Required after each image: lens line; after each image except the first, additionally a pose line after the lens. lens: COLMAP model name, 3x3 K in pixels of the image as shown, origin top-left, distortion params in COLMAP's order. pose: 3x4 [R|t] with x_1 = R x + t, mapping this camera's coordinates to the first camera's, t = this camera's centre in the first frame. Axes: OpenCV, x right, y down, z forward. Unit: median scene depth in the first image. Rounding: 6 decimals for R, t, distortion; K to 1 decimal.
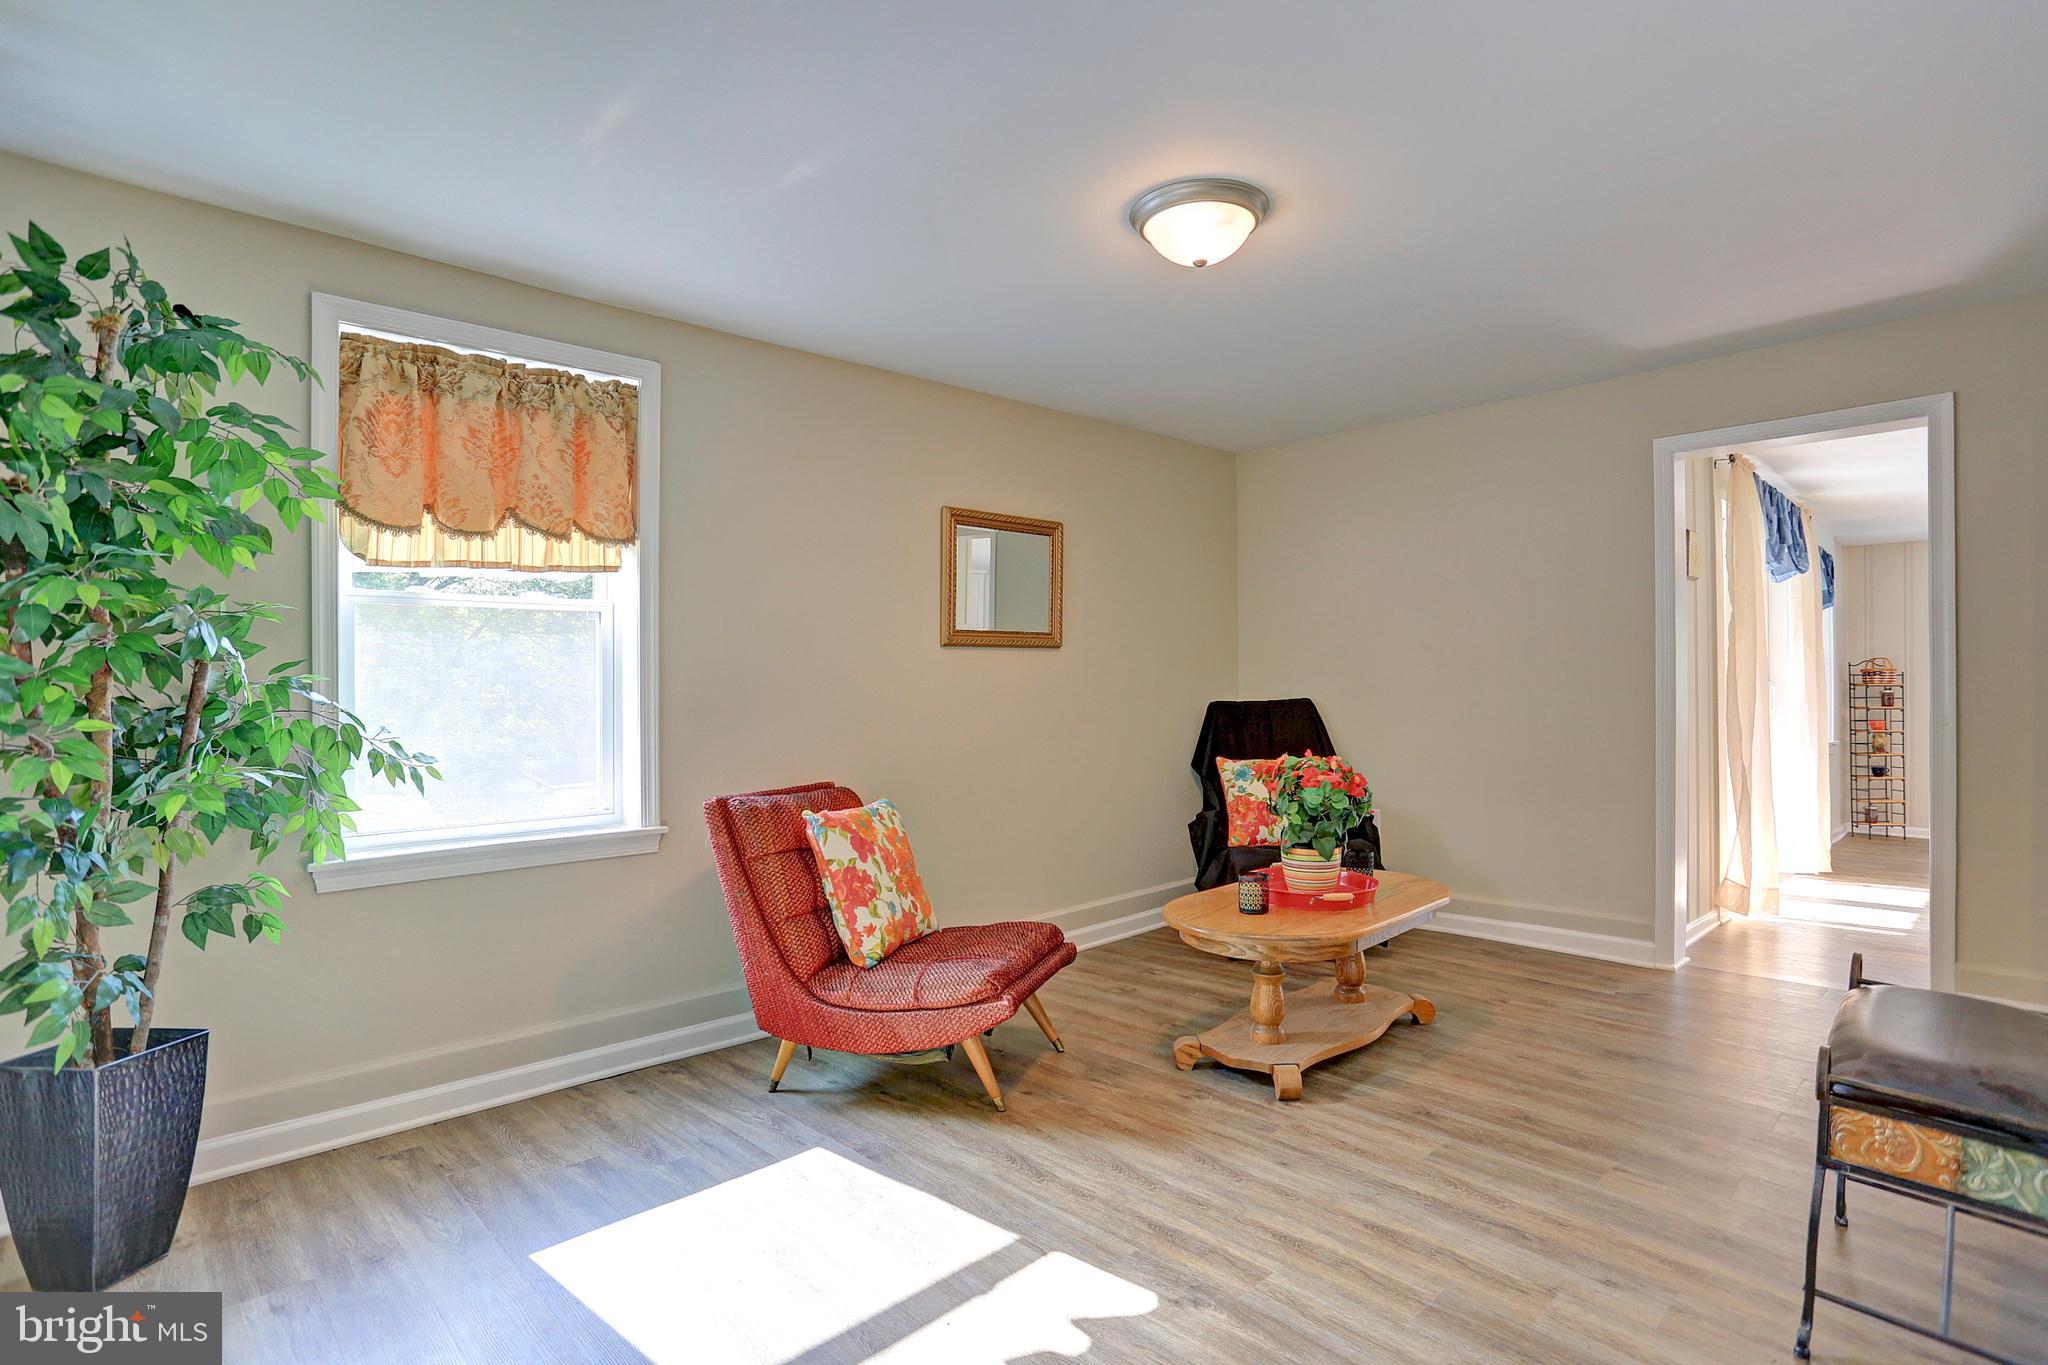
lens RADIAL K [[1039.7, 0, 1040.3], [0, 1039.7, 682.7], [0, 0, 1]] dist [-0.001503, 0.000323]
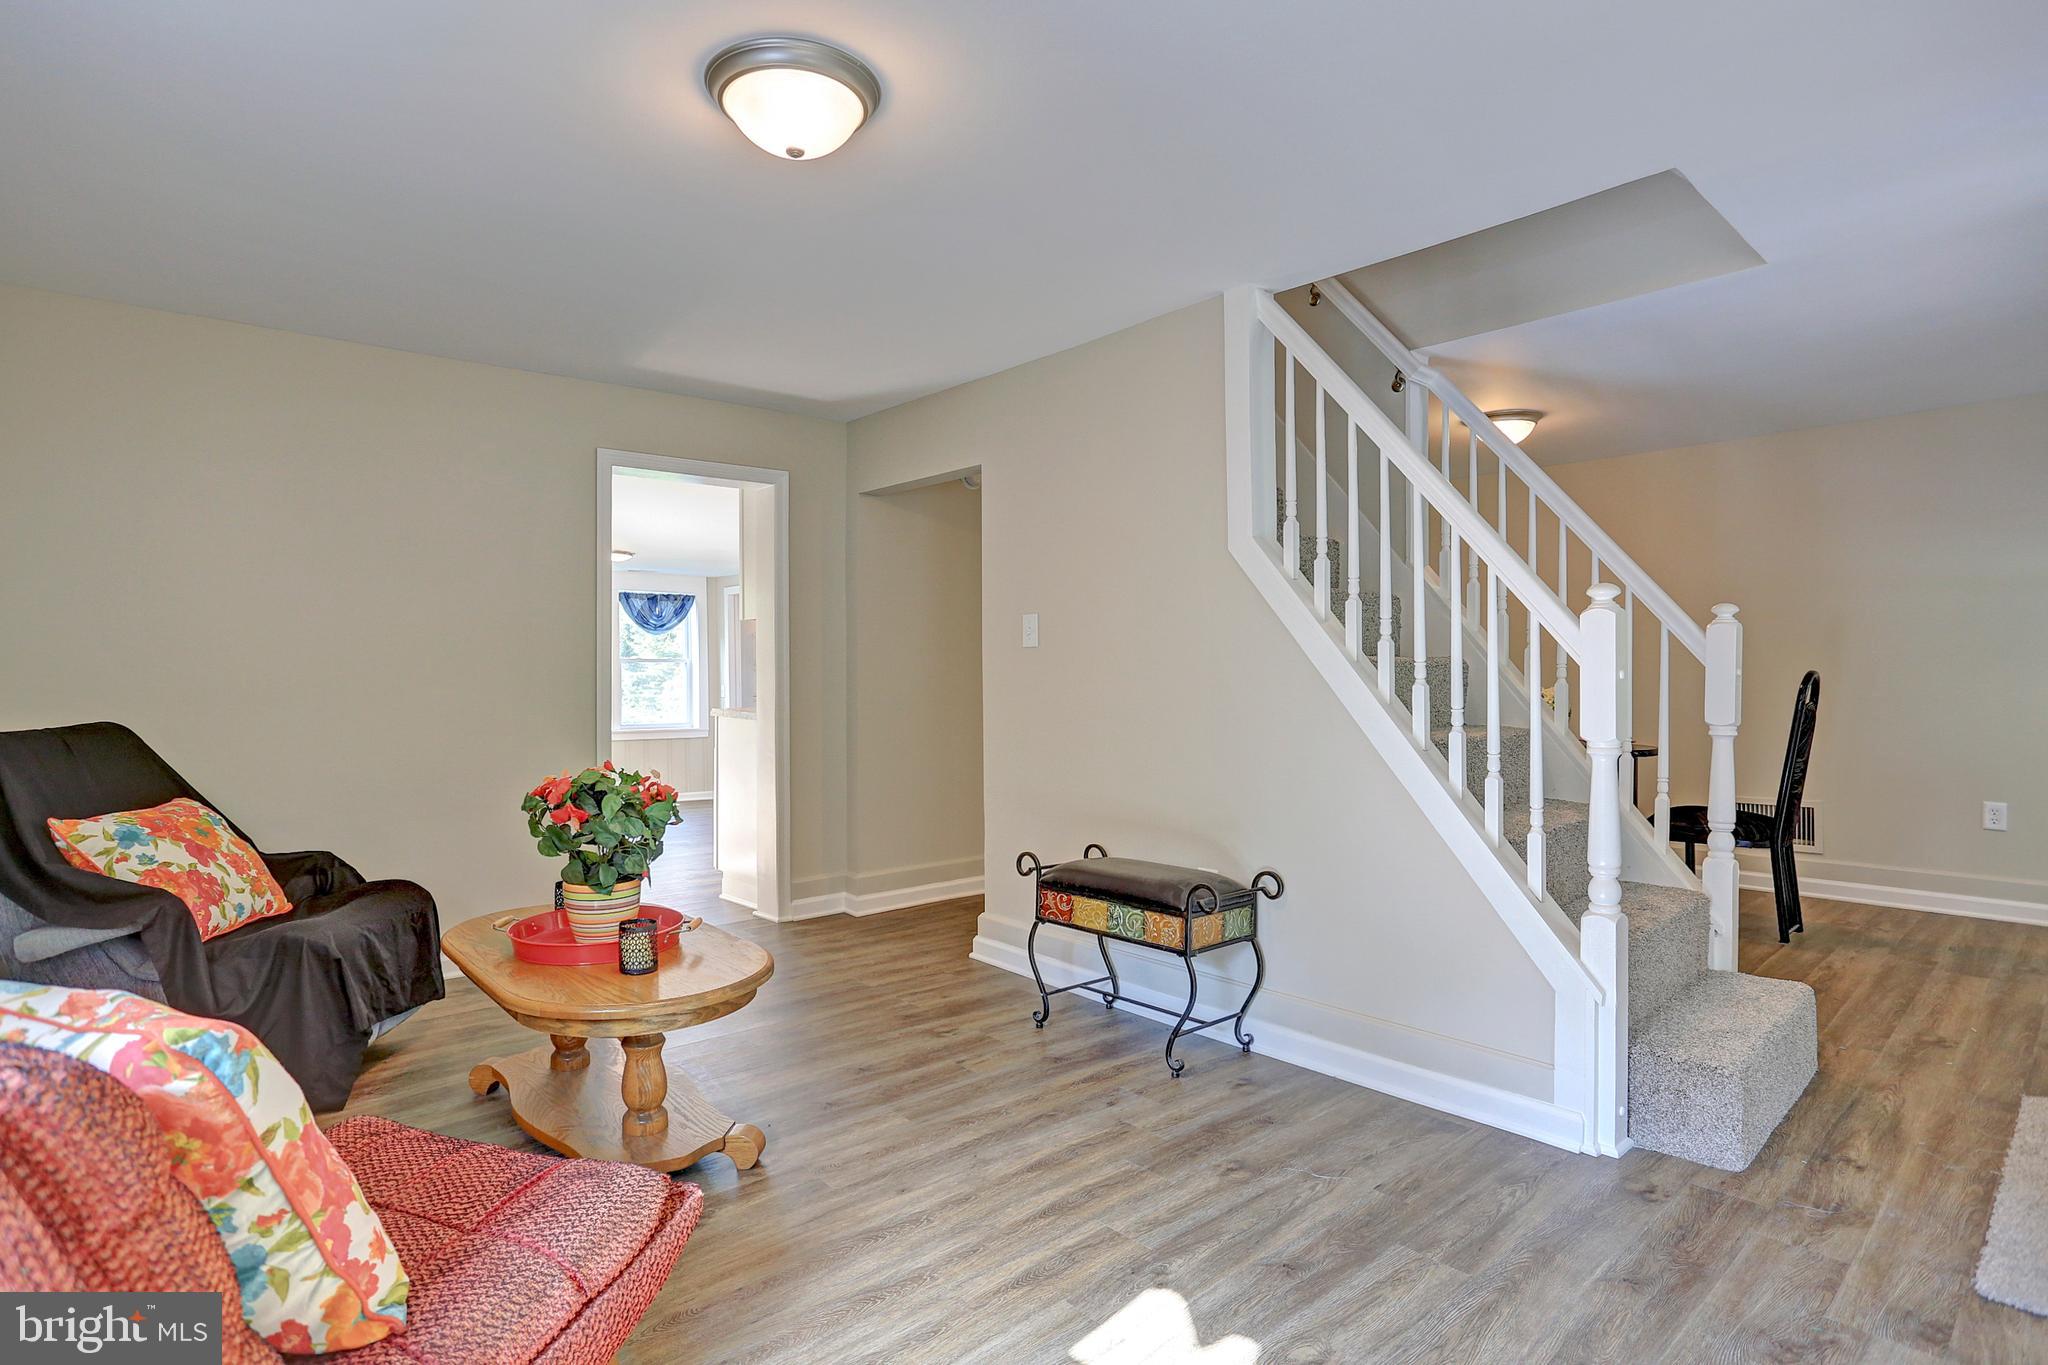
lens RADIAL K [[1039.7, 0, 1040.3], [0, 1039.7, 682.7], [0, 0, 1]] dist [-0.001503, 0.000323]
pose [[0.040367, -0.002611, 0.999181, -0.720175], [0.002383, 0.999994, 0.002516, 0.005775], [-0.999182, 0.002279, 0.040373, 0.874542]]
